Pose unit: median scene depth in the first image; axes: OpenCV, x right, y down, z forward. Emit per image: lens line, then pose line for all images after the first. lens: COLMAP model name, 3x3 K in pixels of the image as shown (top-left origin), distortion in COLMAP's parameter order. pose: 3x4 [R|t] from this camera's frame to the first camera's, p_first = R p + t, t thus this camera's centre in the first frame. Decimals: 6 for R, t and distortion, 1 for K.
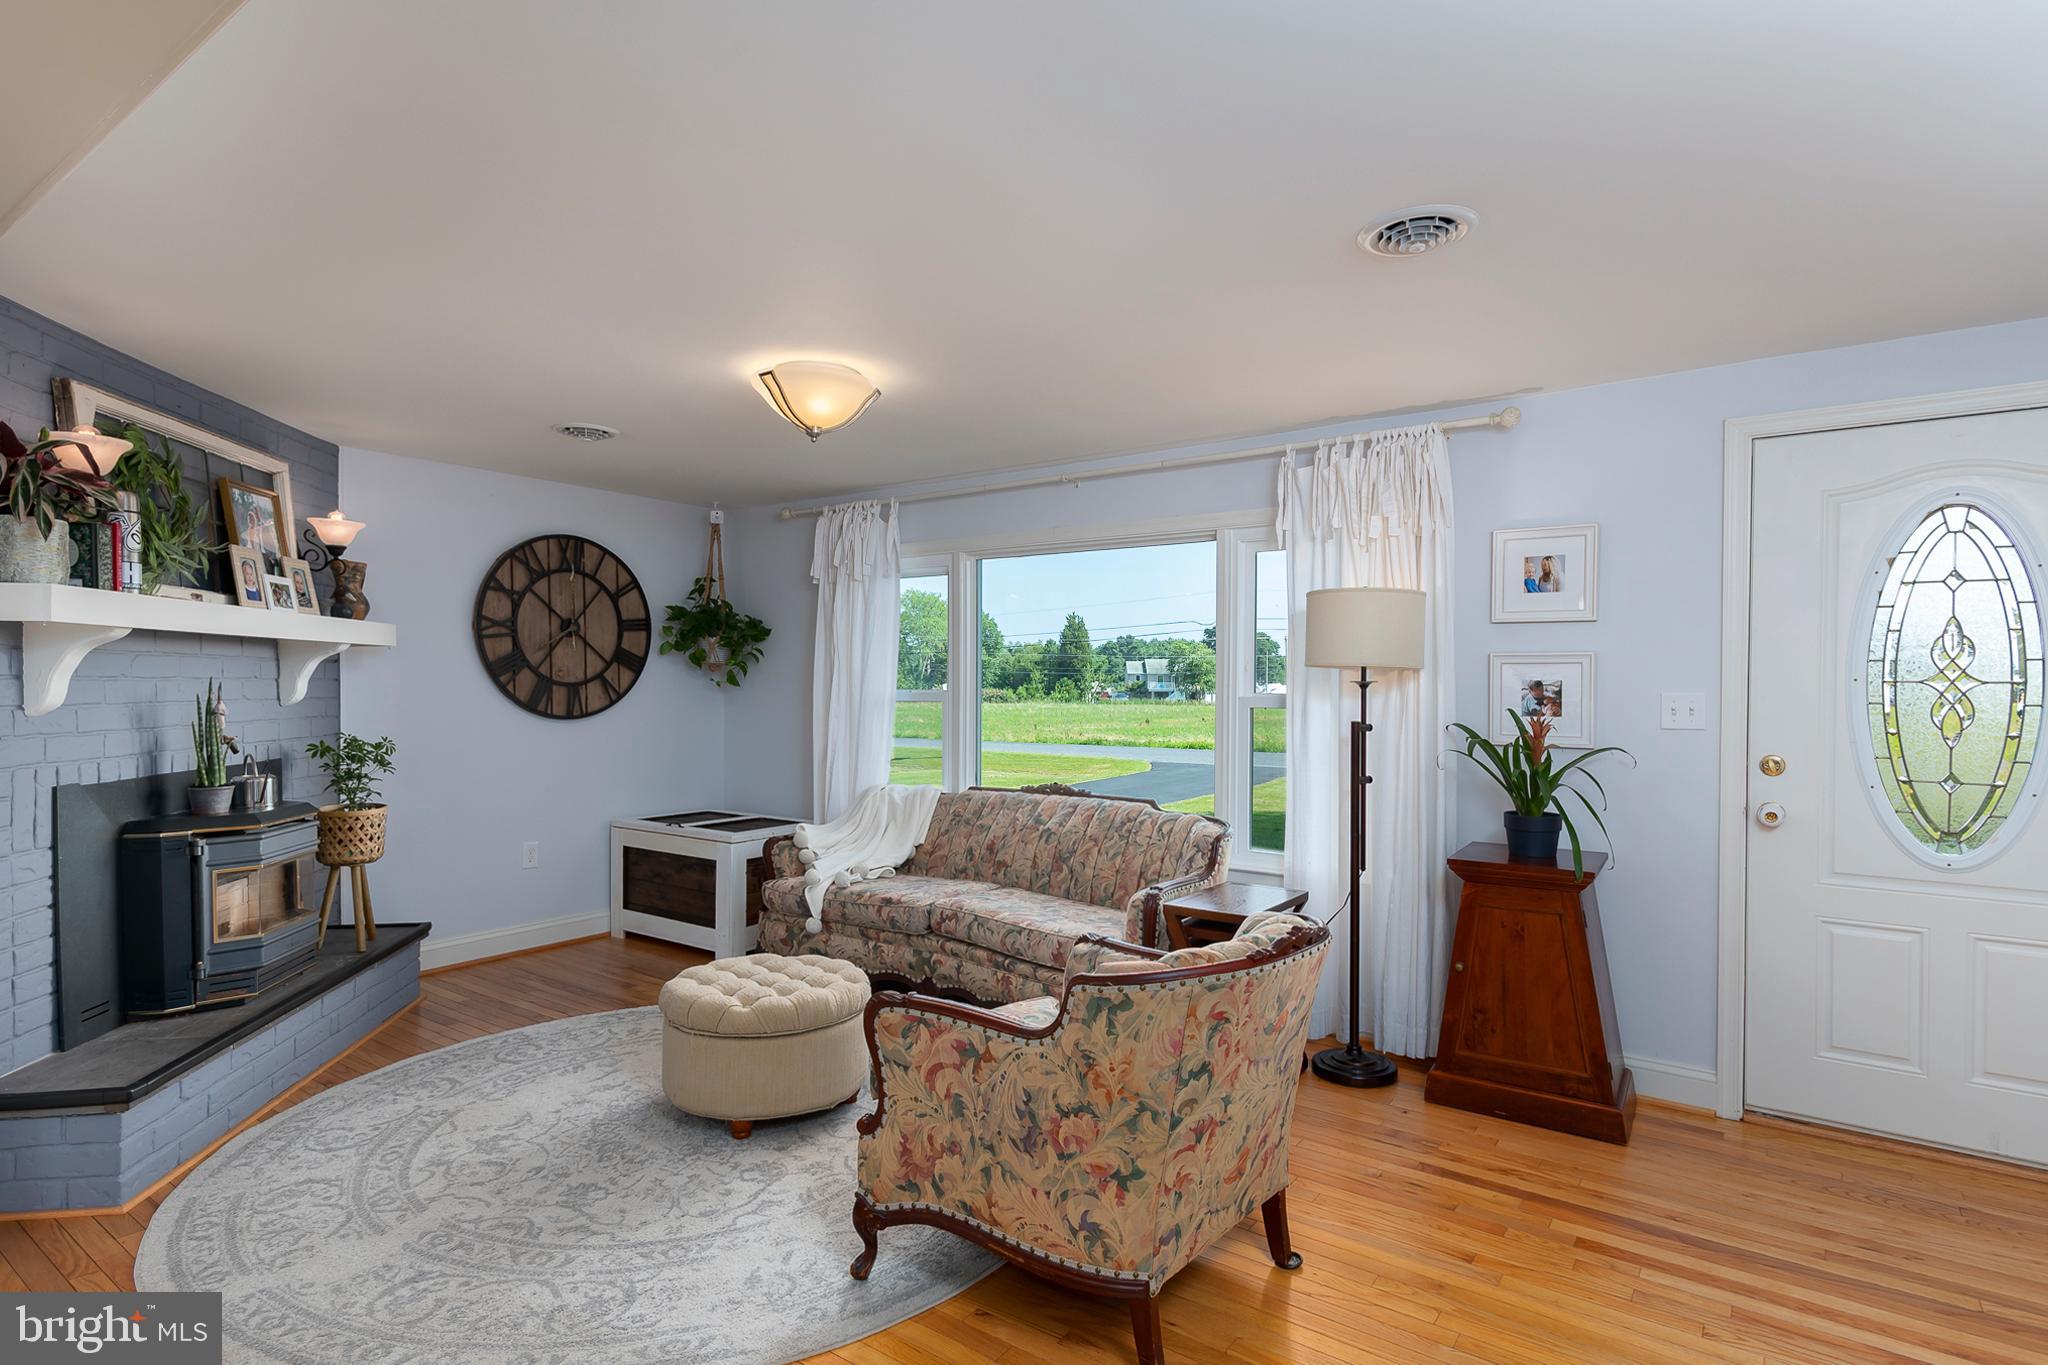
lens RADIAL K [[1094.5, 0, 1019.2], [0, 1094.5, 681.8], [0, 0, 1]] dist [0.028340, 0.000281]
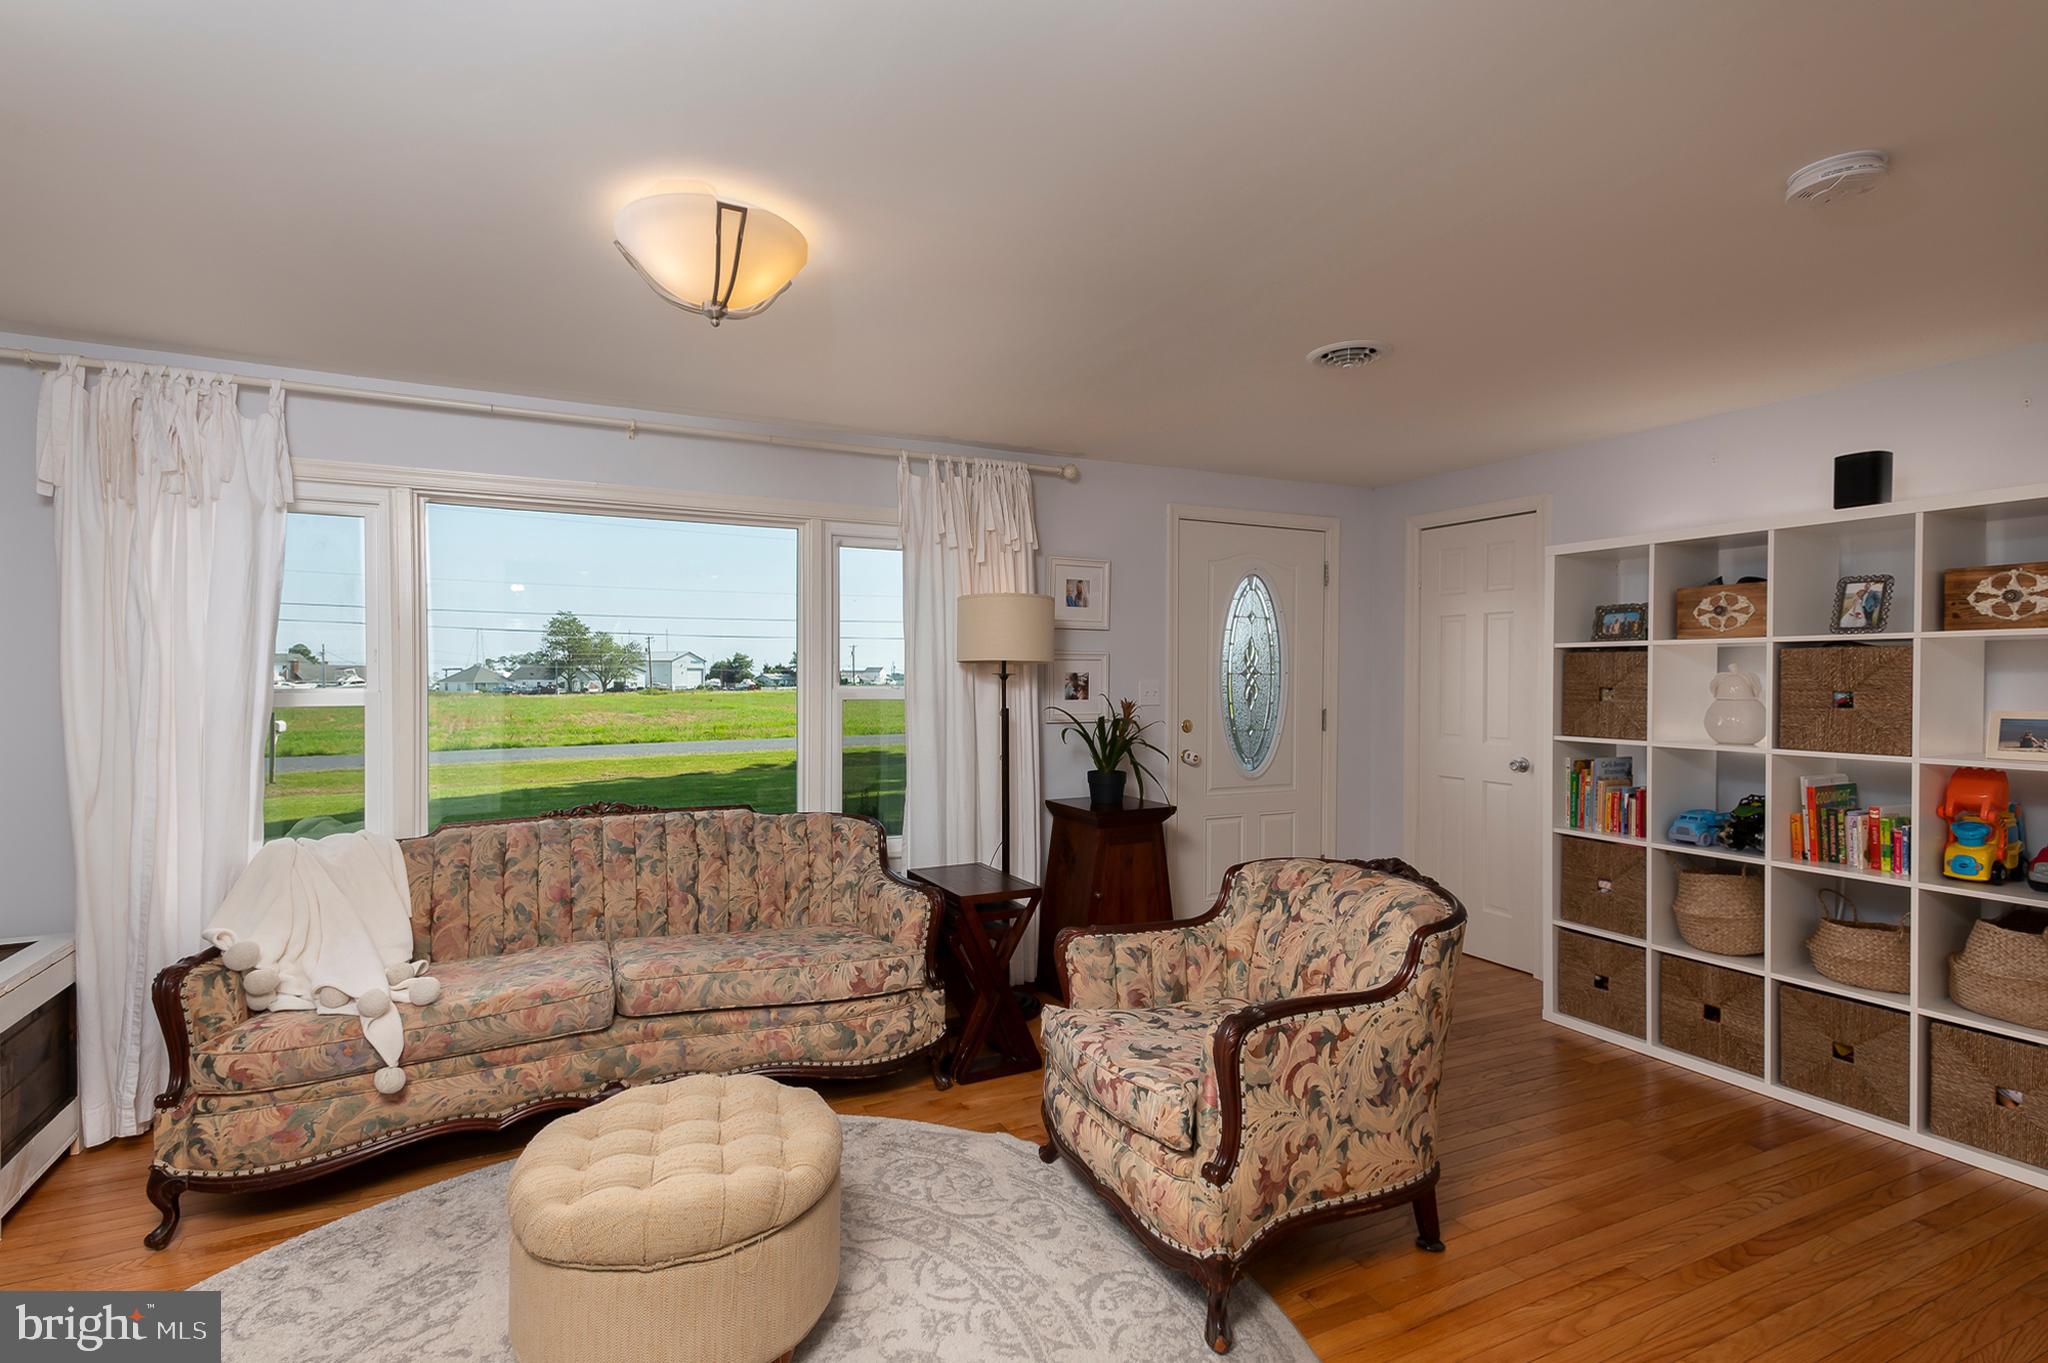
lens RADIAL K [[984.2, 0, 1014.9], [0, 984.2, 676.9], [0, 0, 1]] dist [0.028579, 0.000258]
pose [[0.453144, -0.006280, 0.891415, -0.969516], [0.003259, 0.999980, 0.005389, -0.004504], [-0.891431, 0.000463, 0.453156, 0.819334]]
